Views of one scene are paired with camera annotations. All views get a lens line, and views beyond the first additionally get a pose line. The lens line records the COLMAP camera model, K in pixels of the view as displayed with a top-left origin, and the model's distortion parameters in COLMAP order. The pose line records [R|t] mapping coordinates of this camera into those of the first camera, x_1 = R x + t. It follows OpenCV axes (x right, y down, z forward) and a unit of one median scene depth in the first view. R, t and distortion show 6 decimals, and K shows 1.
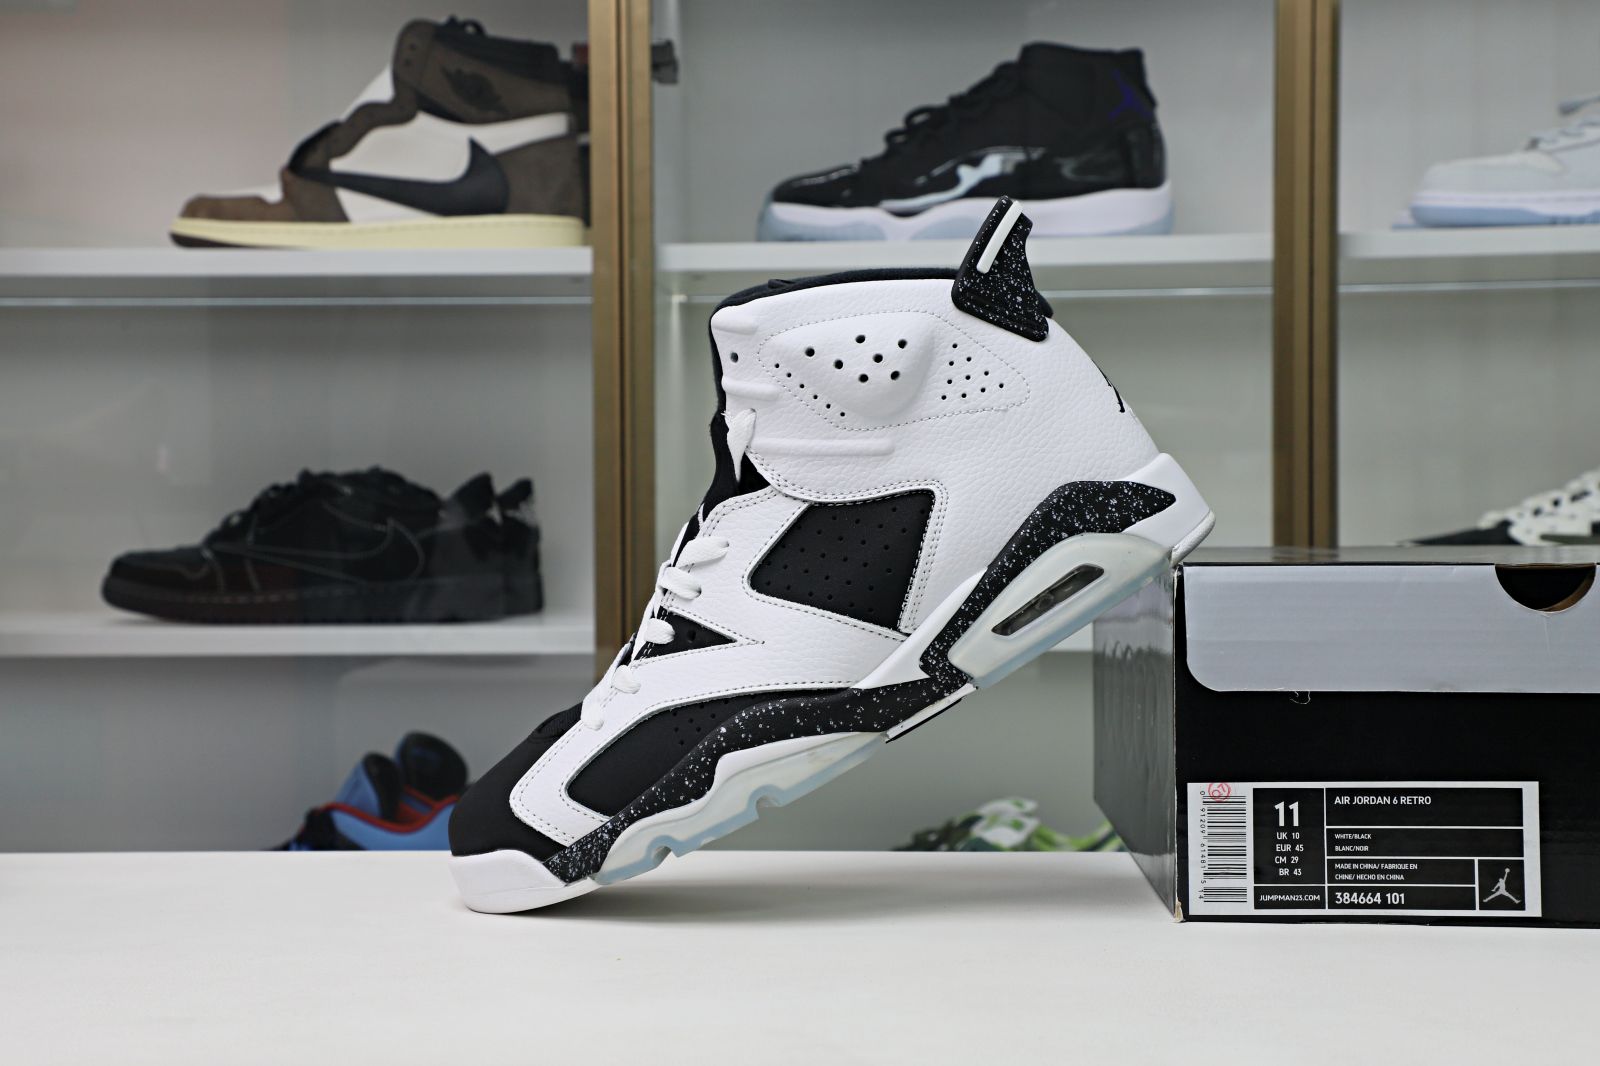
lens RADIAL K [[2457.4, 0, 800.0], [0, 2457.4, 533.0], [0, 0, 1]] dist [0.210438, -0.003356]
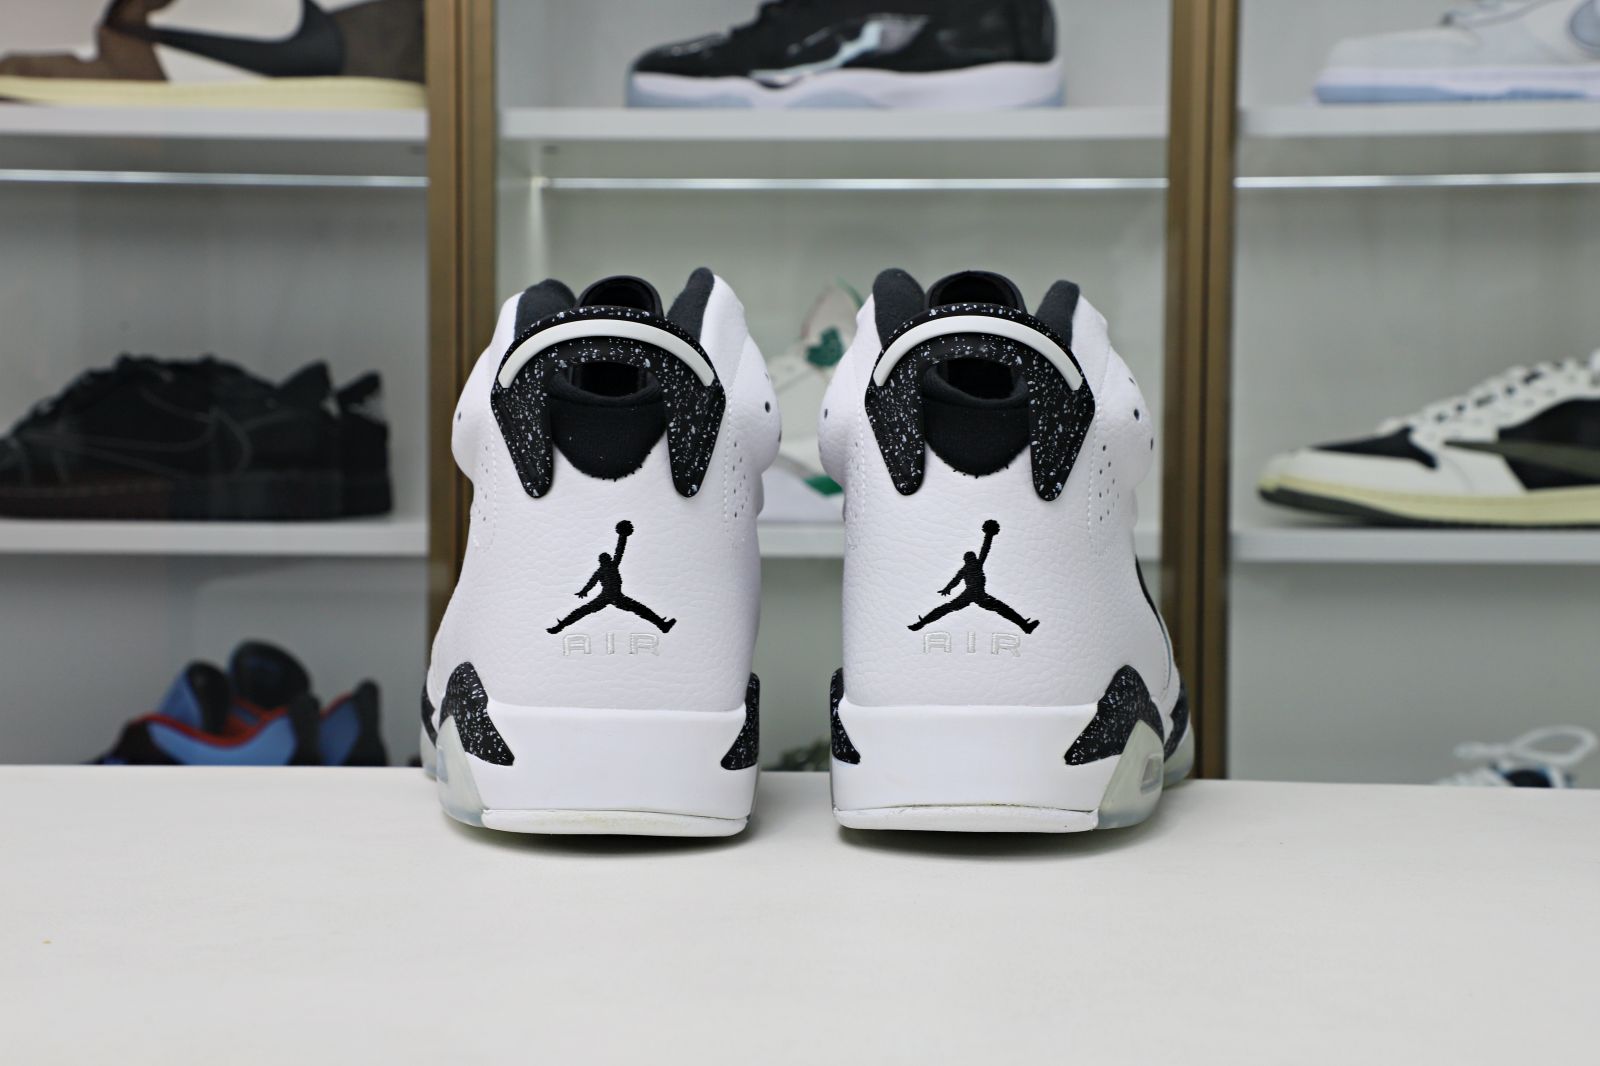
lens RADIAL K [[2255.6, 0, 800.0], [0, 2255.6, 533.0], [0, 0, 1]] dist [0.169120, 0.027680]
pose [[0.999529, 0.012521, 0.028007, 0.029372], [-0.013128, 0.999680, 0.021613, 0.019564], [-0.027728, -0.021970, 0.999374, 0.142568]]
